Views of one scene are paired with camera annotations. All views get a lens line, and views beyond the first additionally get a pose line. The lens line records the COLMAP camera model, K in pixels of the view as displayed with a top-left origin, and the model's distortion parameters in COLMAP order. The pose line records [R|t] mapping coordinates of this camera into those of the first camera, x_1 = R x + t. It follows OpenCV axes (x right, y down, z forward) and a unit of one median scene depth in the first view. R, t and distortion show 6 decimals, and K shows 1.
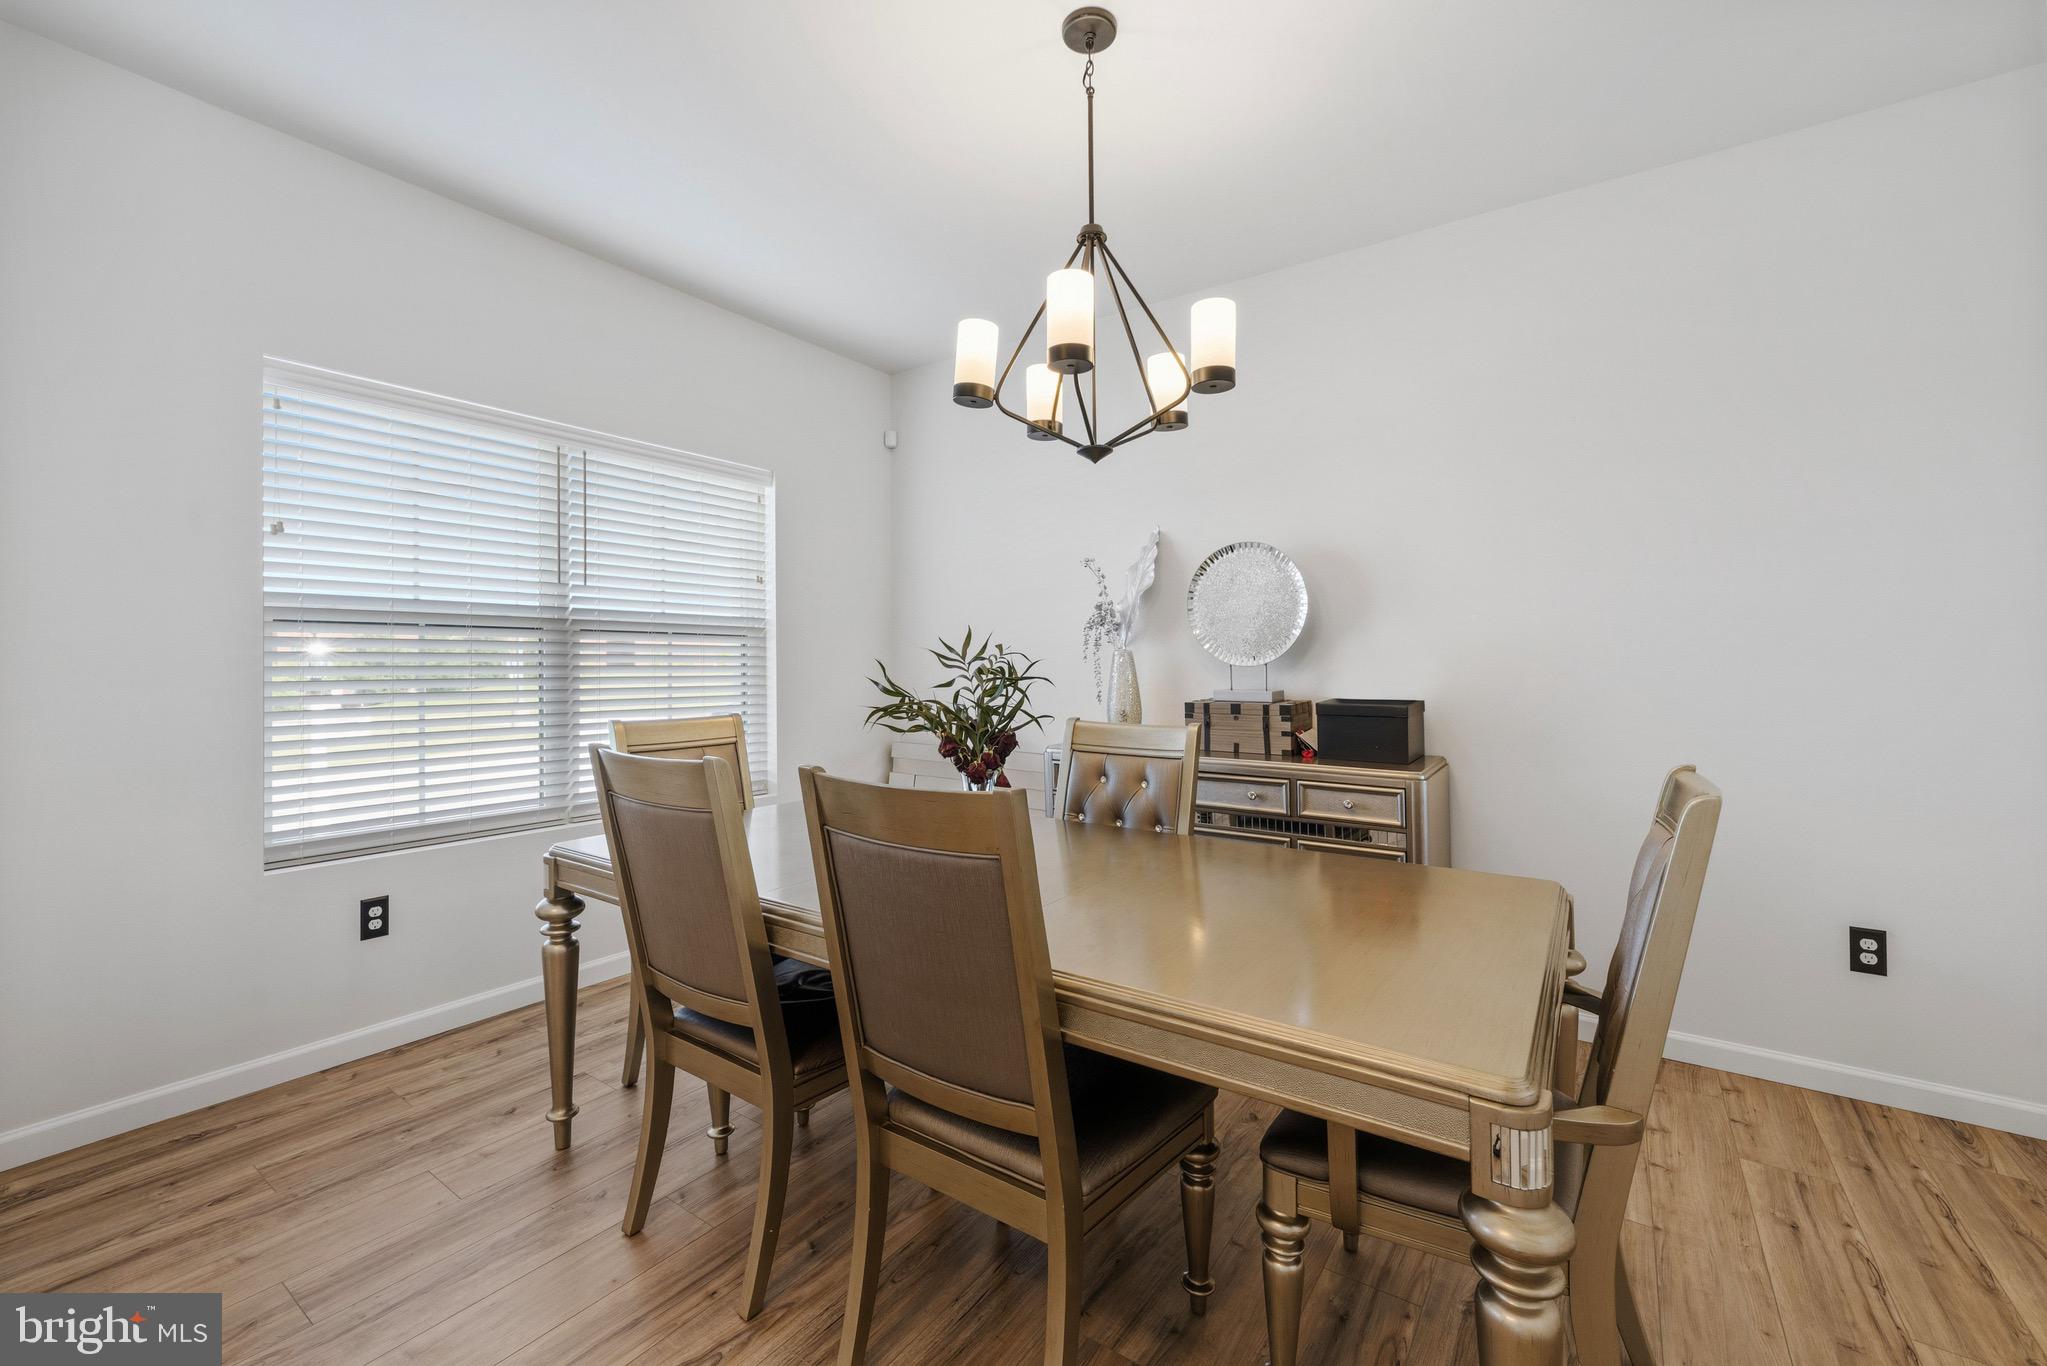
lens RADIAL K [[826.5, 0, 1026.0], [0, 826.5, 668.3], [0, 0, 1]] dist [-0.003349, 0.000167]
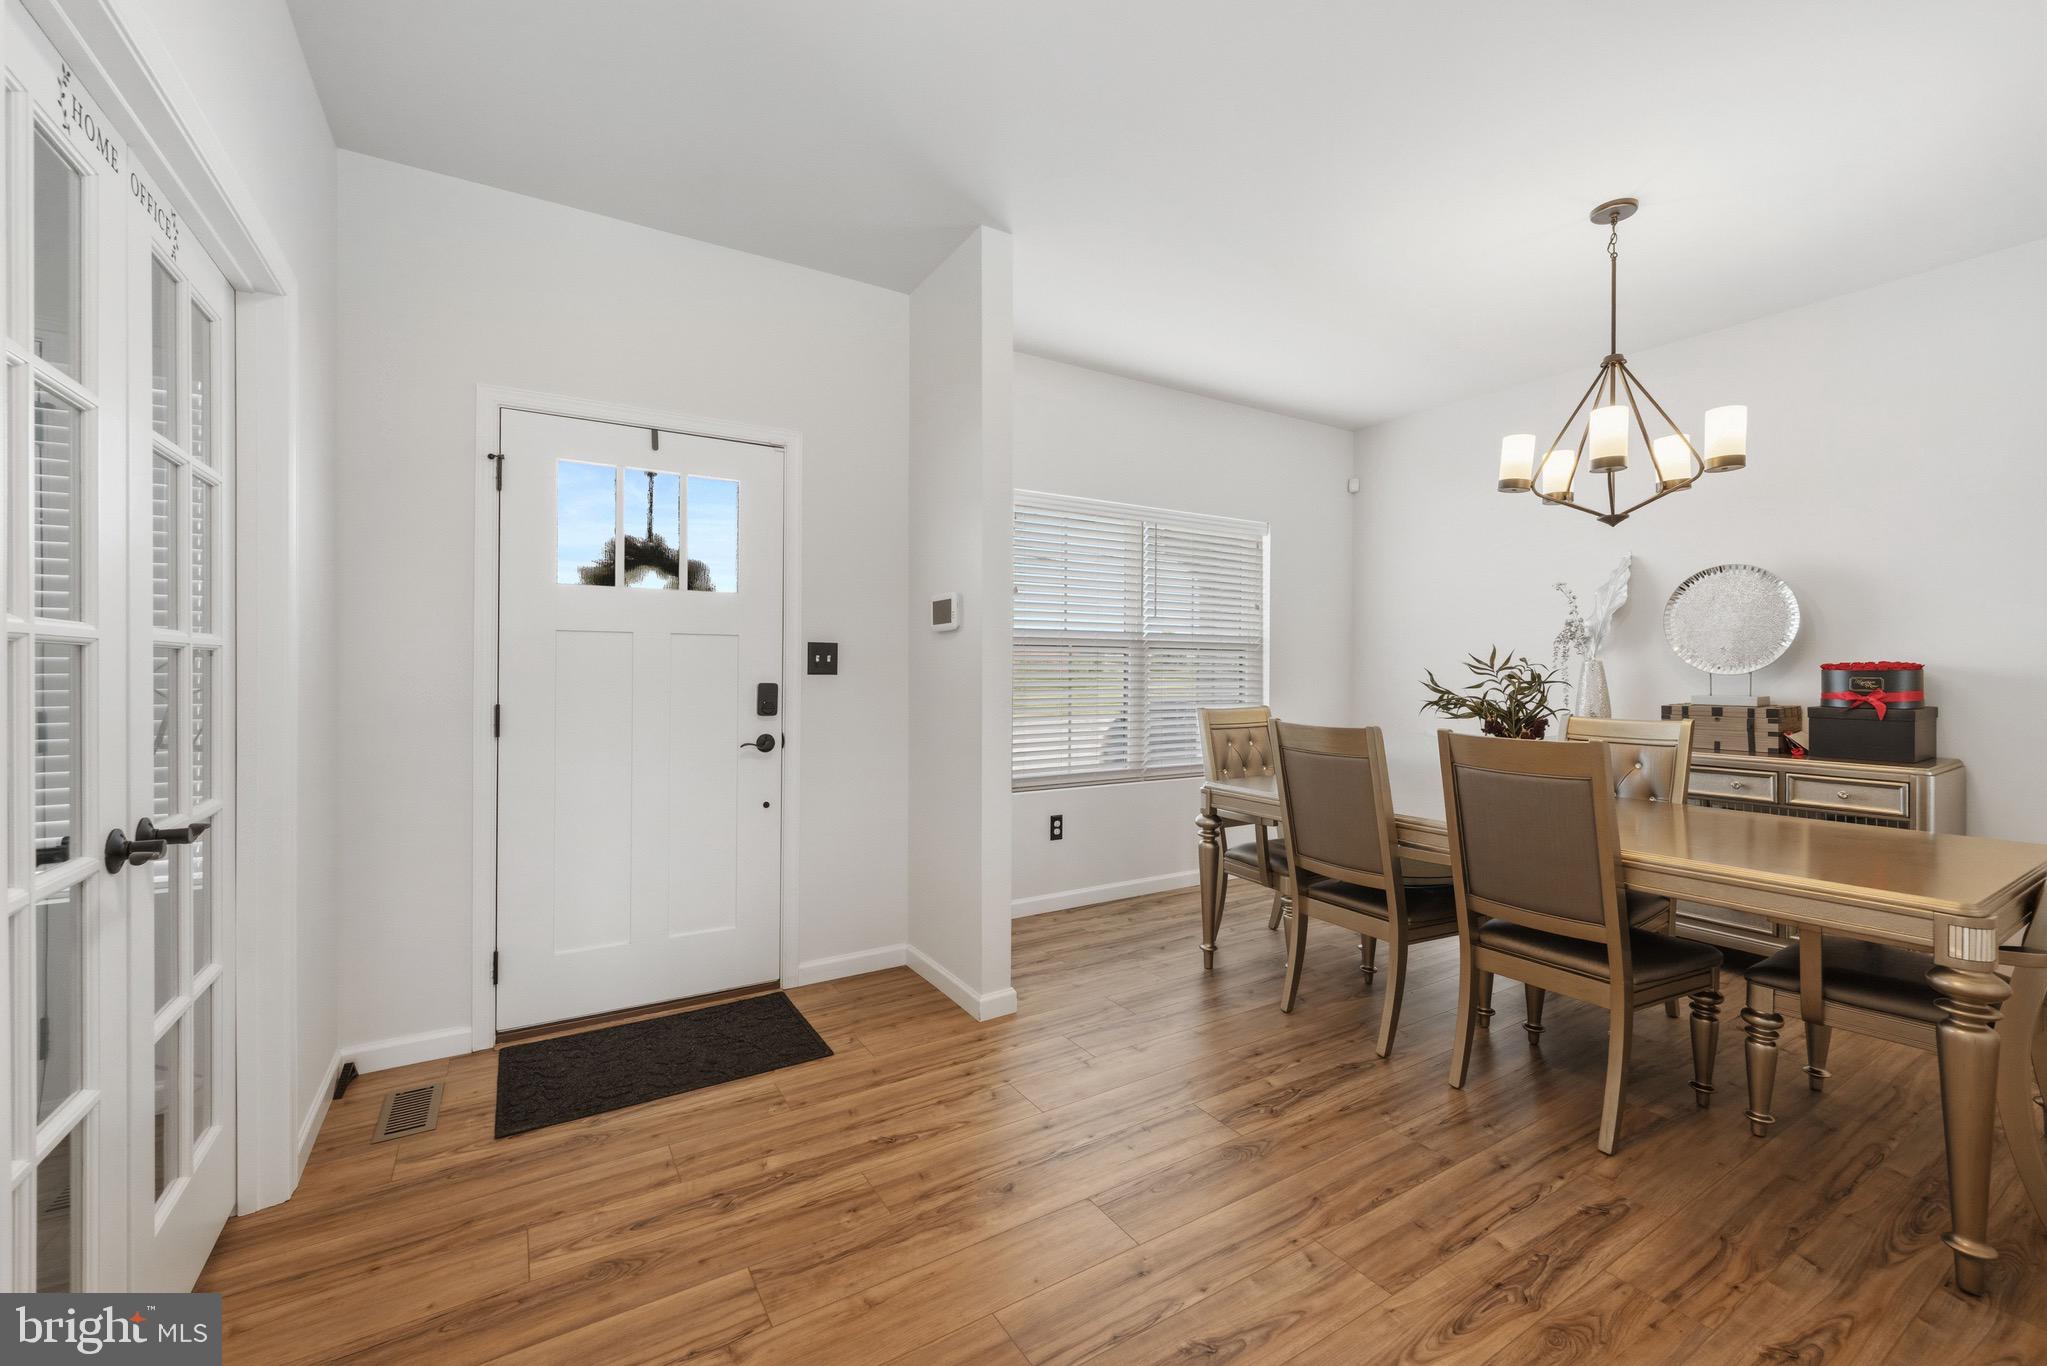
lens RADIAL K [[826.5, 0, 1022.4], [0, 826.5, 694.5], [0, 0, 1]] dist [-0.003349, 0.000167]
pose [[0.917946, 0.013240, -0.396483, -0.227155], [-0.004769, 0.999739, 0.022343, 0.005407], [0.396676, -0.018619, 0.917770, -0.555167]]
